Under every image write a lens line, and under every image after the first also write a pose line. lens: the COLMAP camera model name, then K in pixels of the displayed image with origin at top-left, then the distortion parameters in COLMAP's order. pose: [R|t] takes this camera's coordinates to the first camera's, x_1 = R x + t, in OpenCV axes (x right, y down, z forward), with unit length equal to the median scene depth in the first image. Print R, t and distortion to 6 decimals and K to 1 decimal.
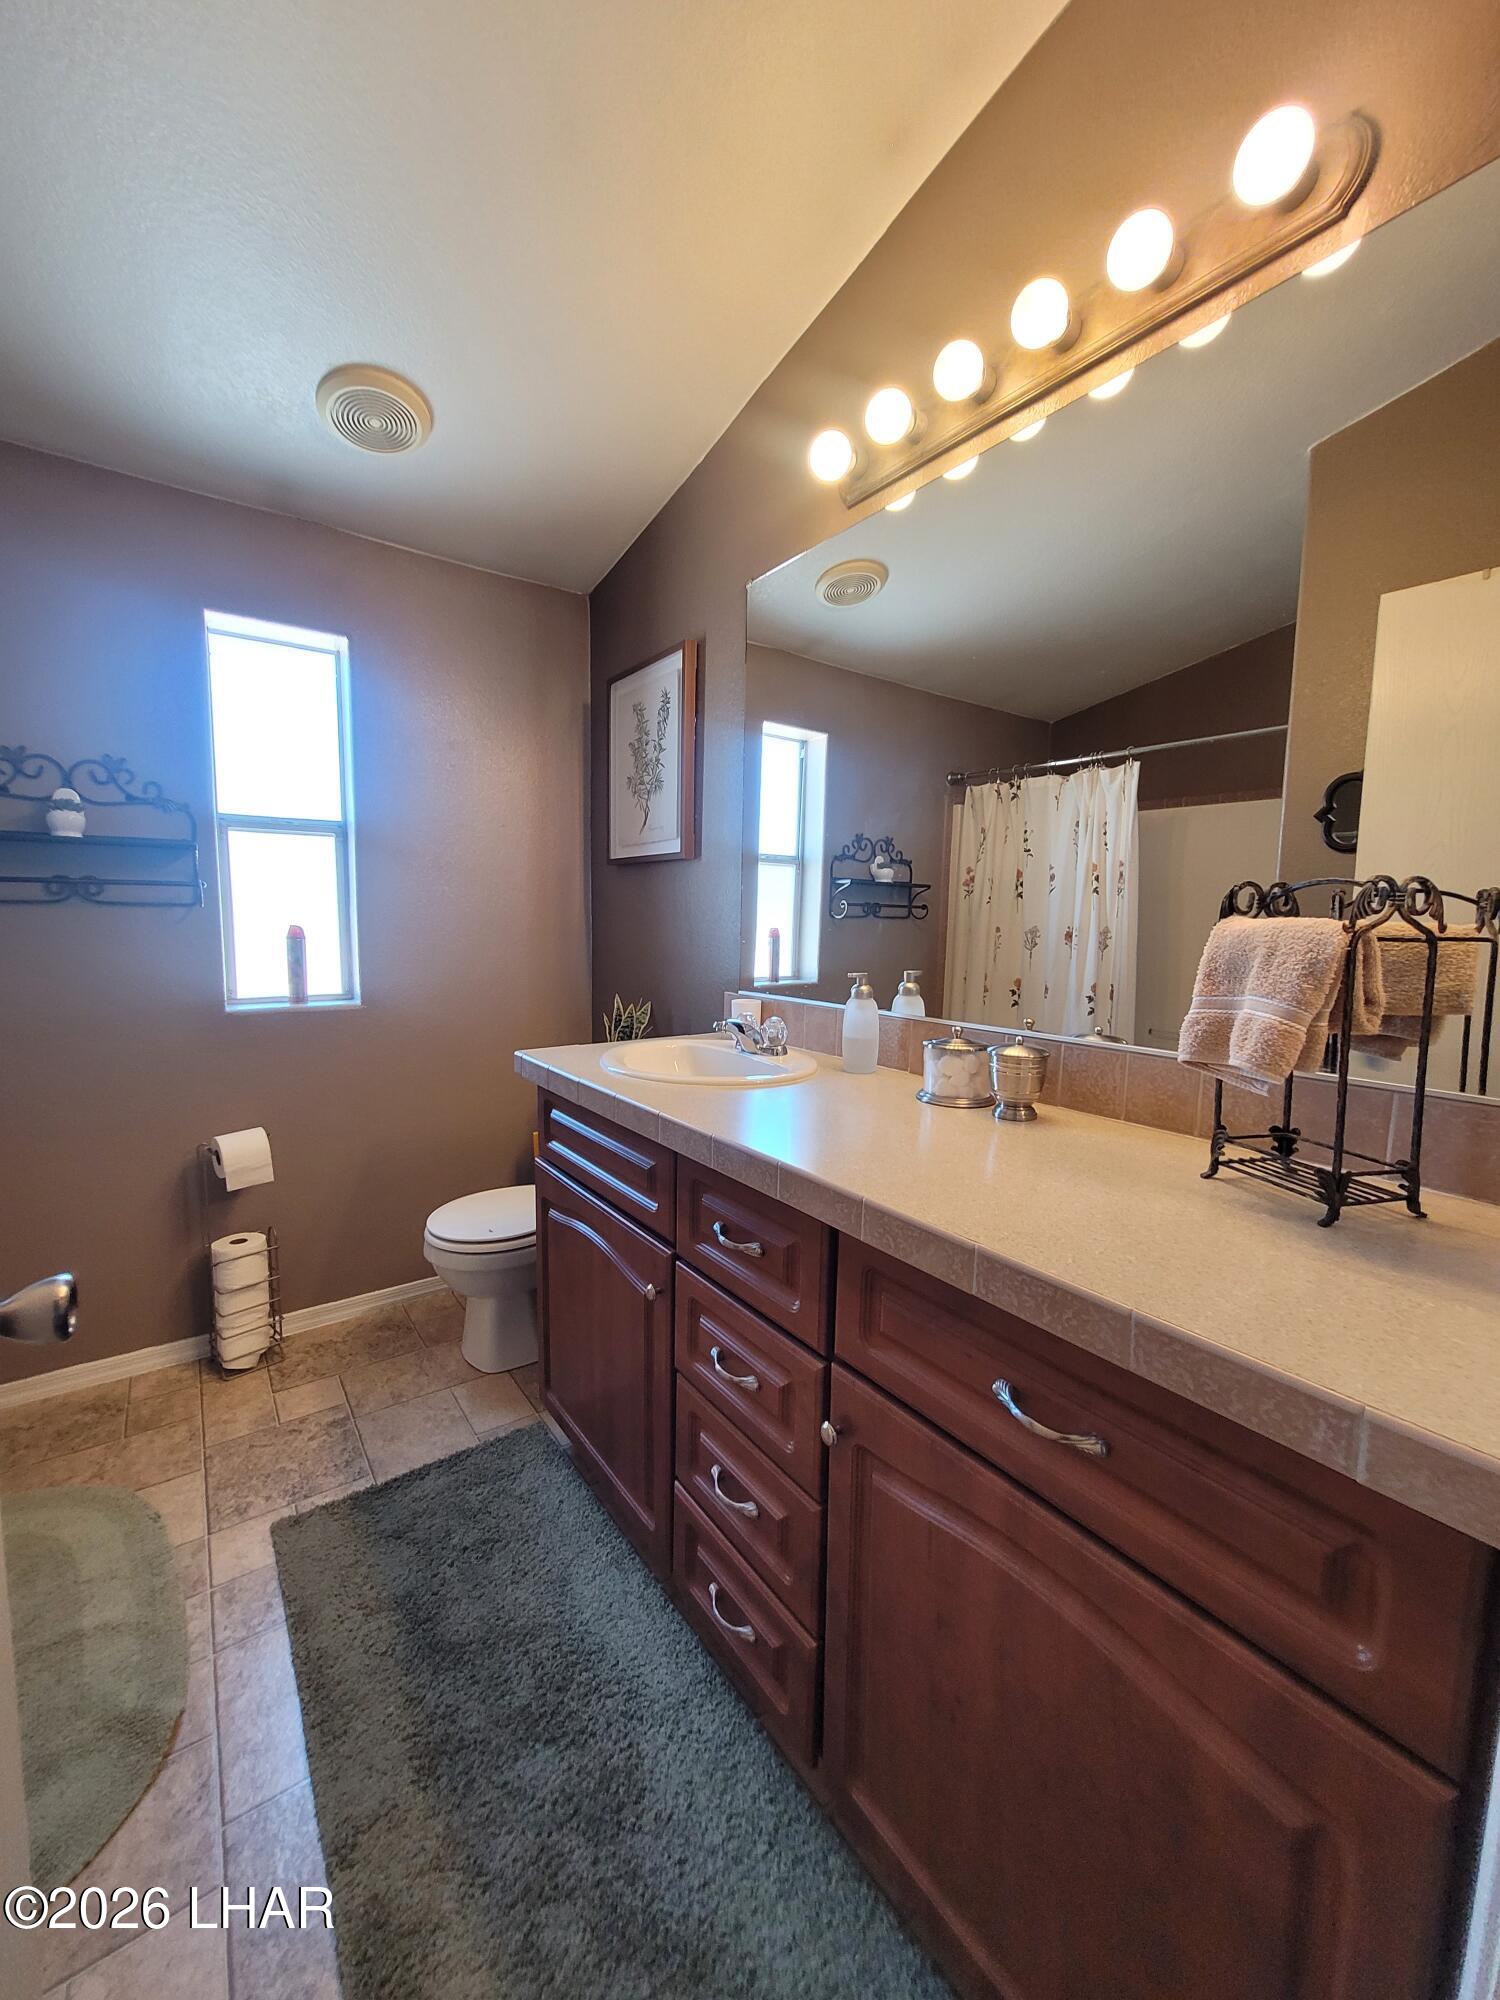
lens RADIAL K [[780.6, 0, 750.0], [0, 780.6, 1000.0], [0, 0, 1]] dist [-0.002403, -0.000123]
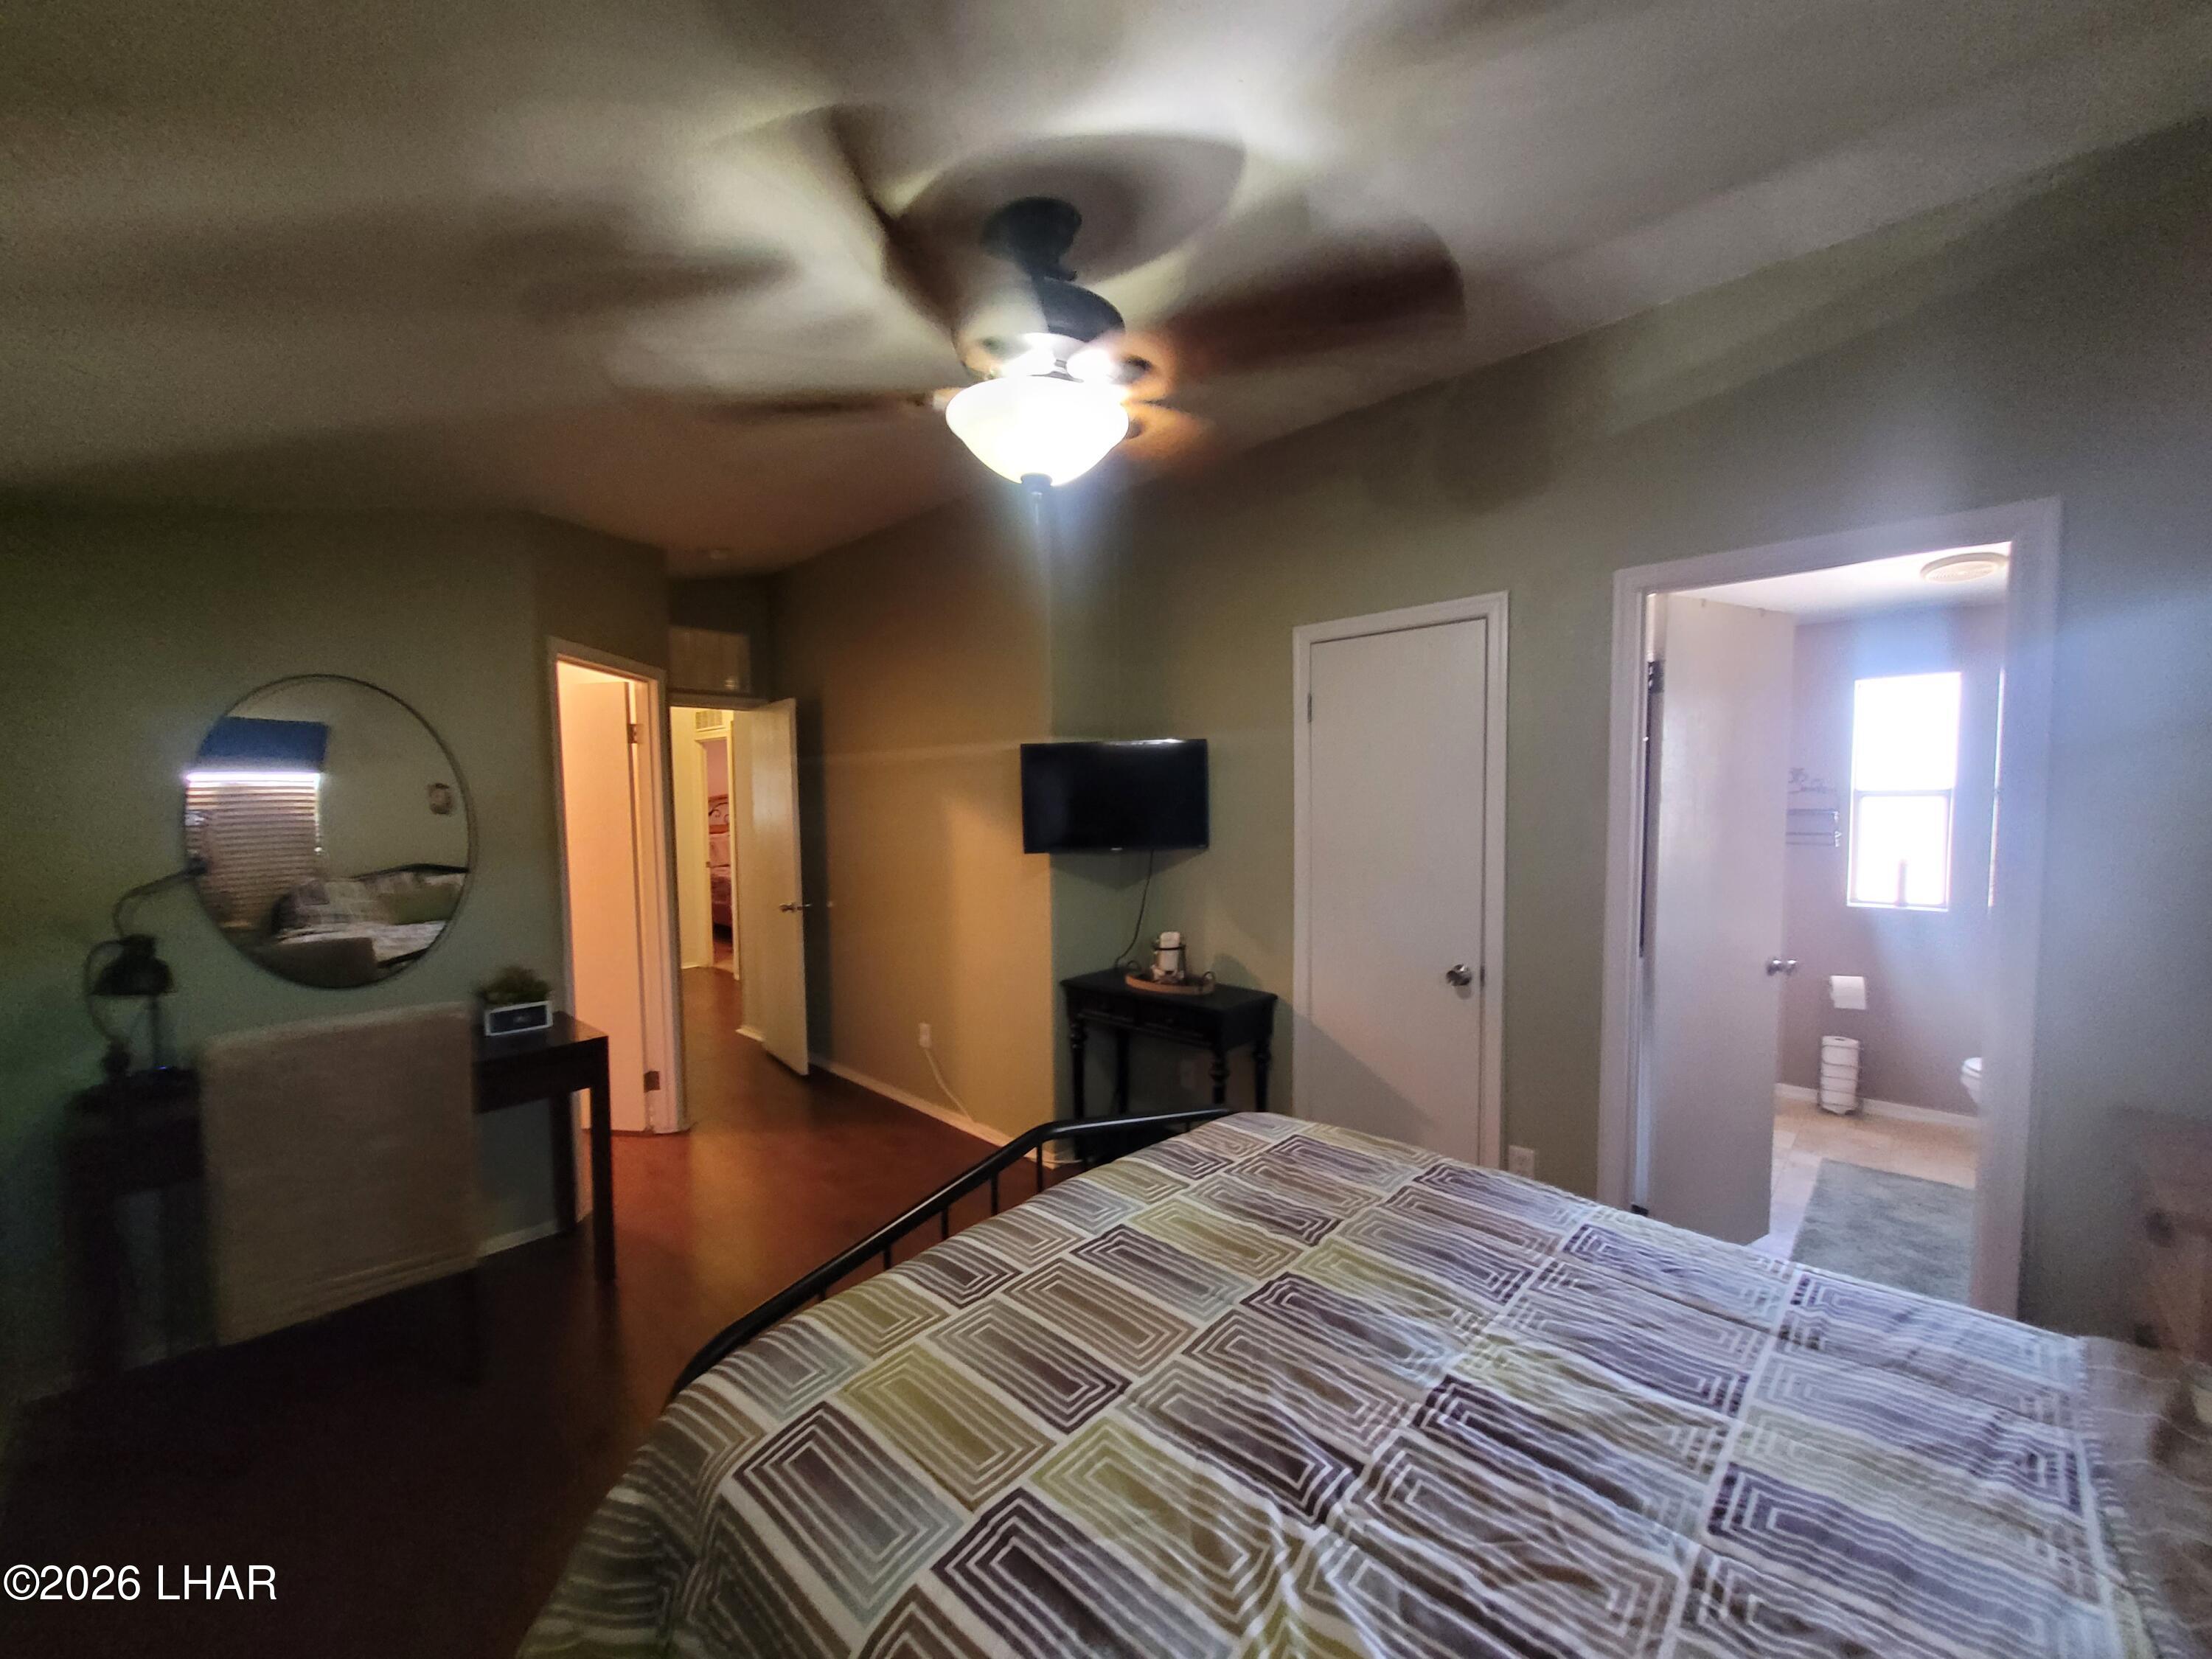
lens RADIAL K [[862.2, 0, 1107.5], [0, 862.2, 840.5], [0, 0, 1]] dist [-0.002377, 0.000544]
pose [[0.170537, 0.039403, -0.984563, 0.942820], [-0.081570, 0.996335, 0.025746, -0.048629], [0.981969, 0.075920, 0.173126, -0.973395]]
